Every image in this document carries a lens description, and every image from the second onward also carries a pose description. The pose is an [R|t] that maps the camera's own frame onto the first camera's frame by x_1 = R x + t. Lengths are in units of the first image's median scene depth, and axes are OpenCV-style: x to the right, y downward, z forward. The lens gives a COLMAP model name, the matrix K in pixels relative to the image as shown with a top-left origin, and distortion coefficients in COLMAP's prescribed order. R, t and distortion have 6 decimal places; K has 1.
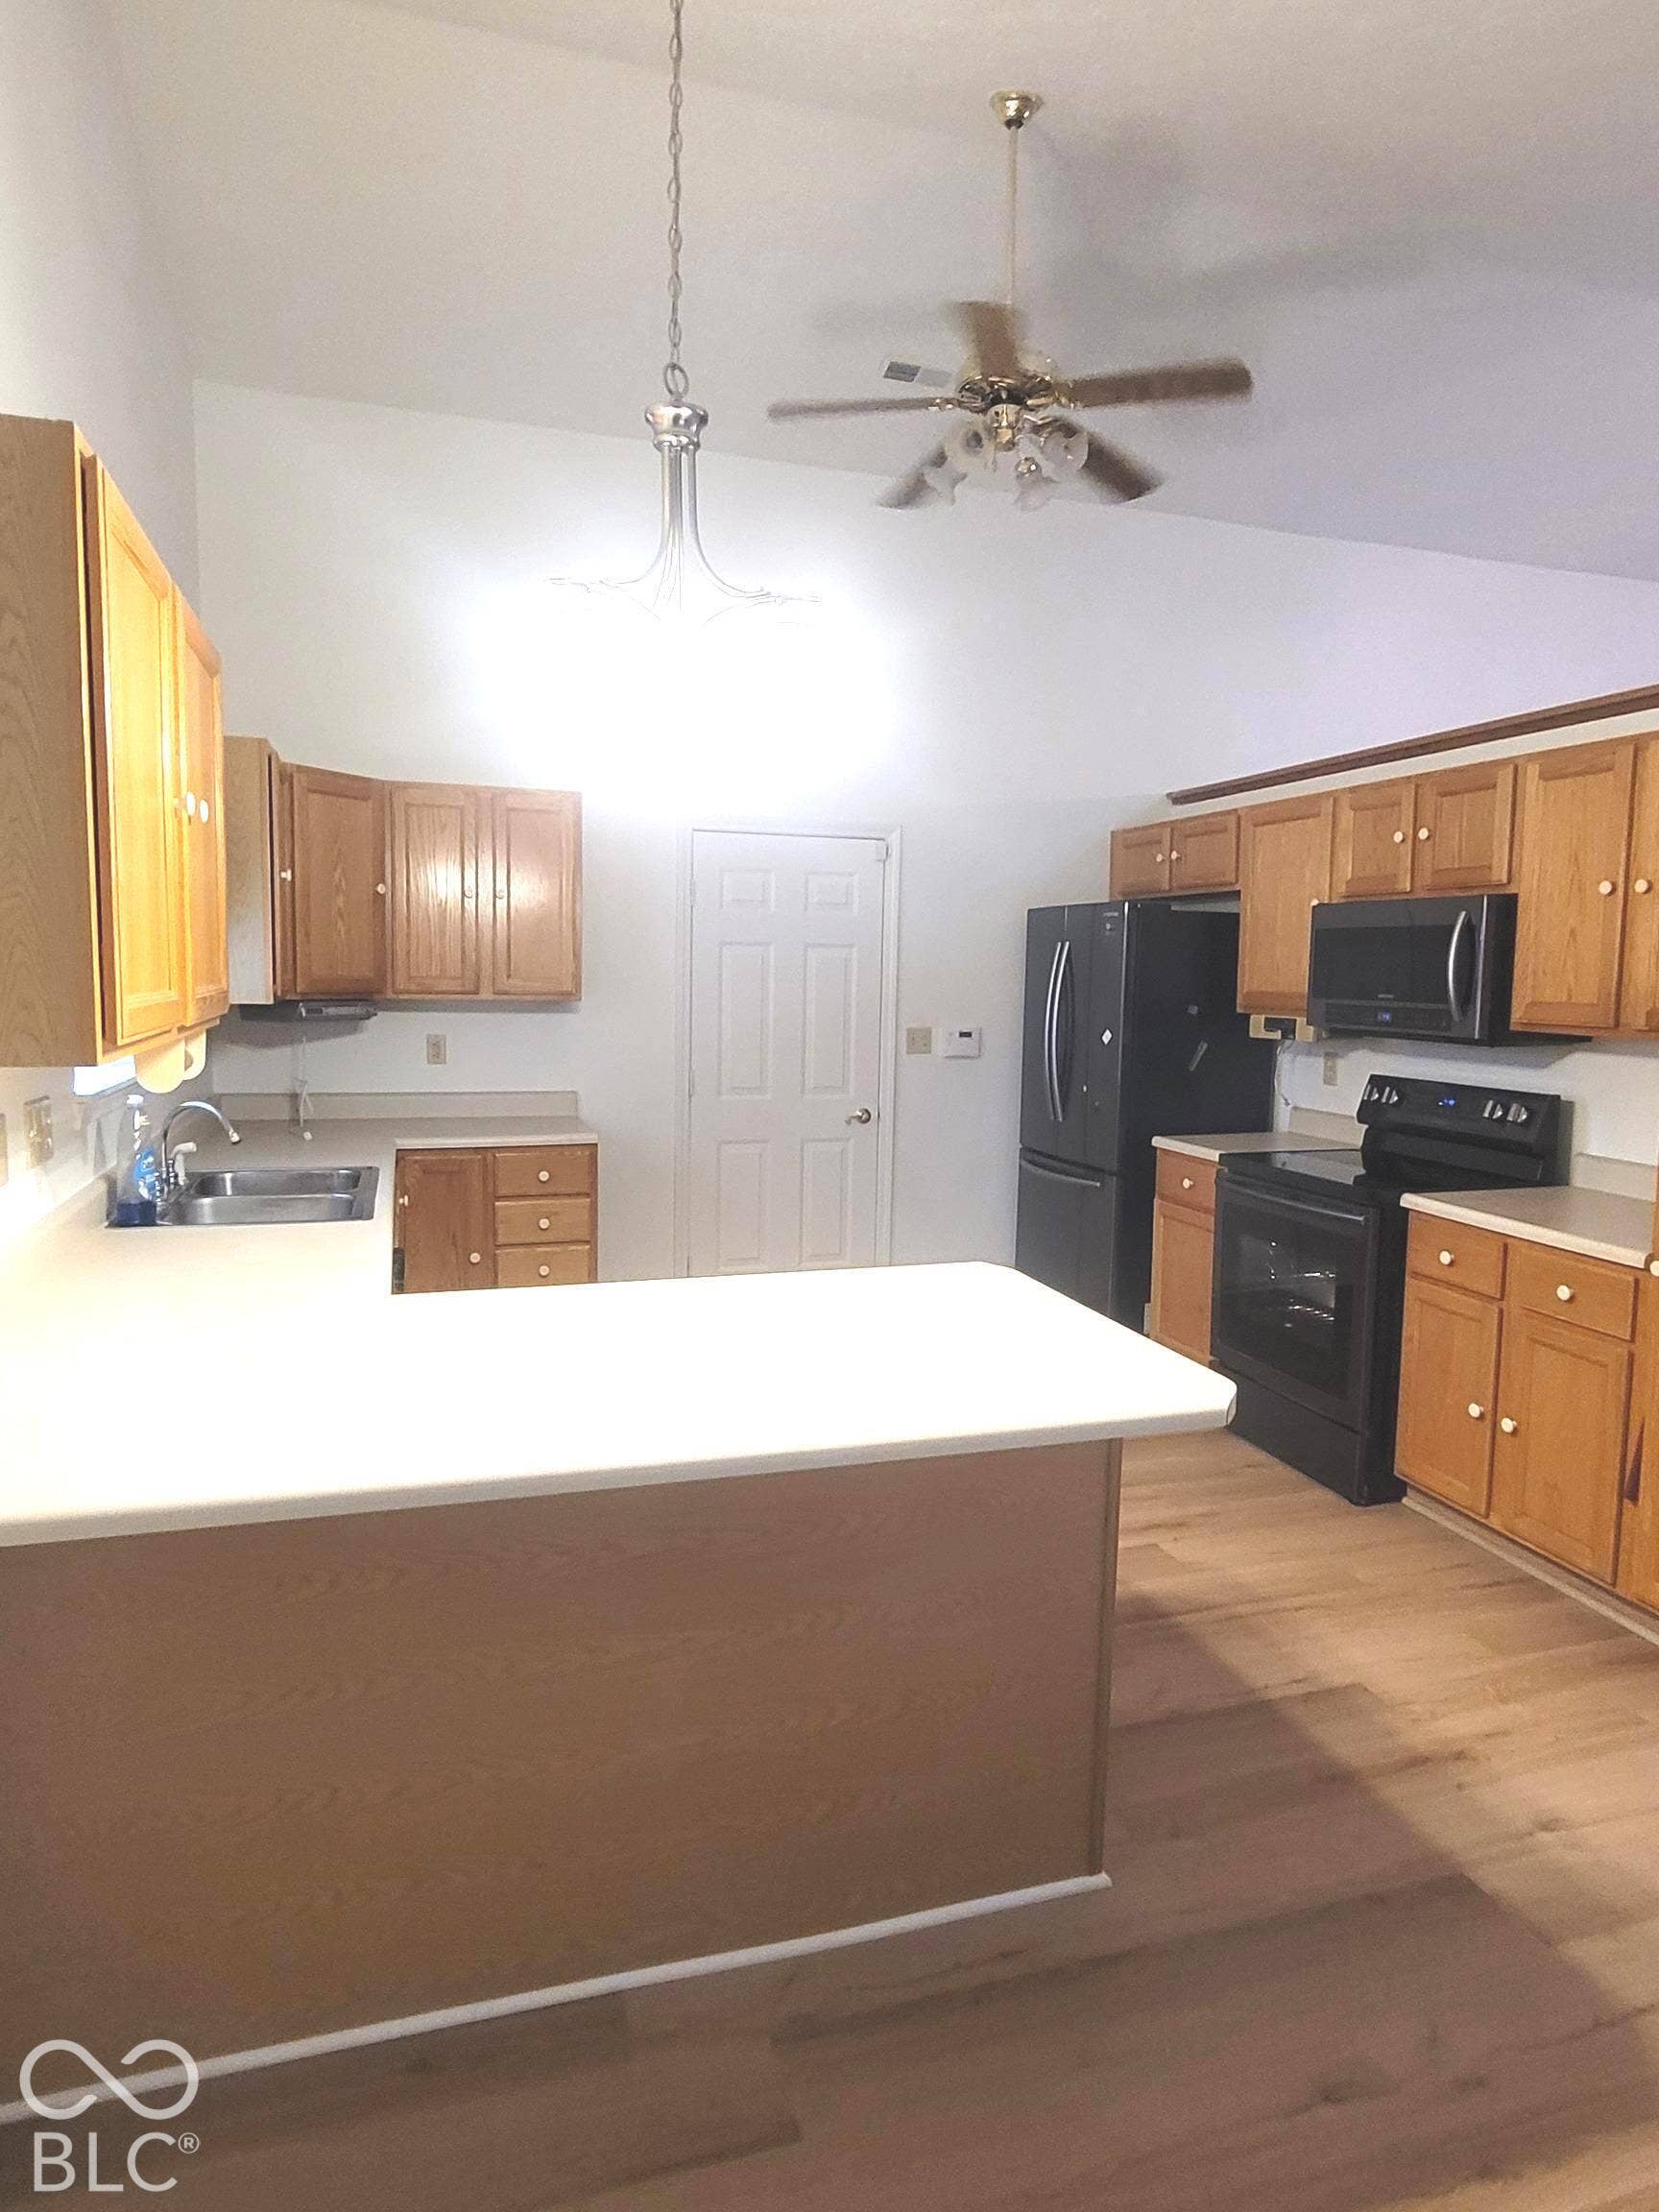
lens RADIAL K [[1308.8, 0, 829.5], [0, 1308.8, 1106.0], [0, 0, 1]] dist [-0.002111, 0.000440]
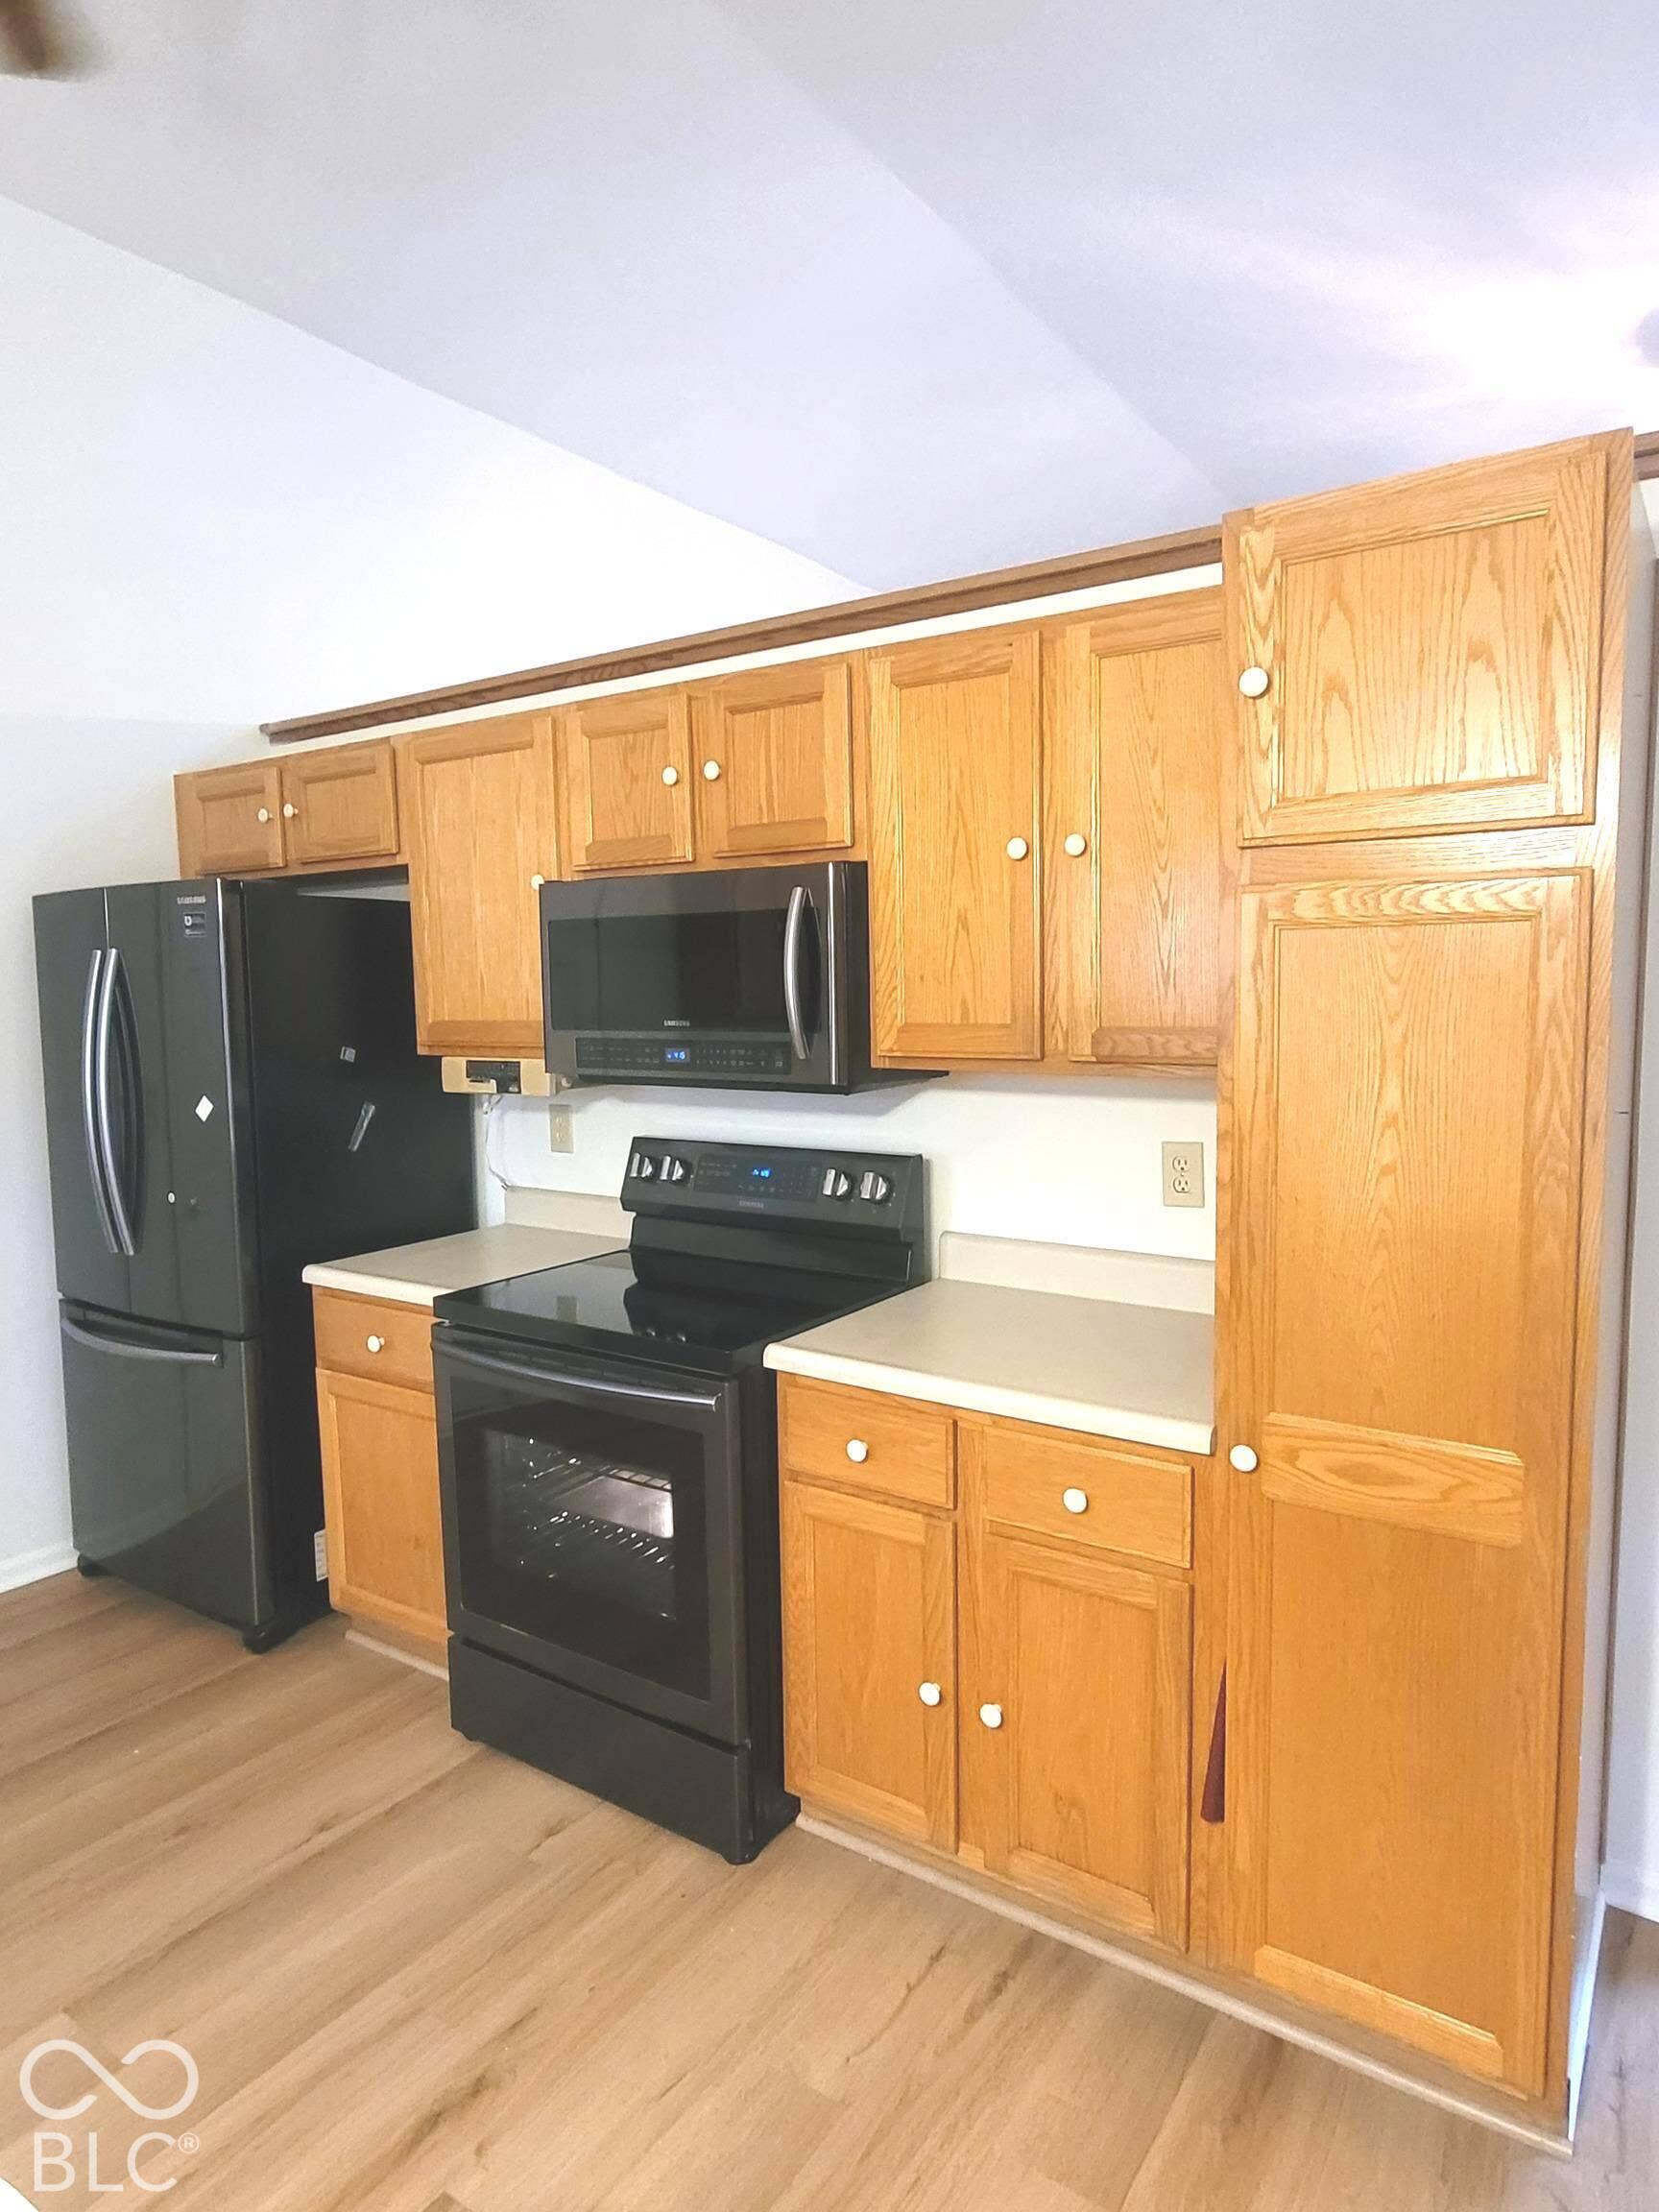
lens RADIAL K [[1308.8, 0, 829.5], [0, 1308.8, 1106.0], [0, 0, 1]] dist [-0.002111, 0.000440]
pose [[0.781587, -0.082737, 0.618284, 0.077843], [0.090901, 0.995691, 0.018330, -0.044666], [-0.617137, 0.041876, 0.785741, 0.416980]]
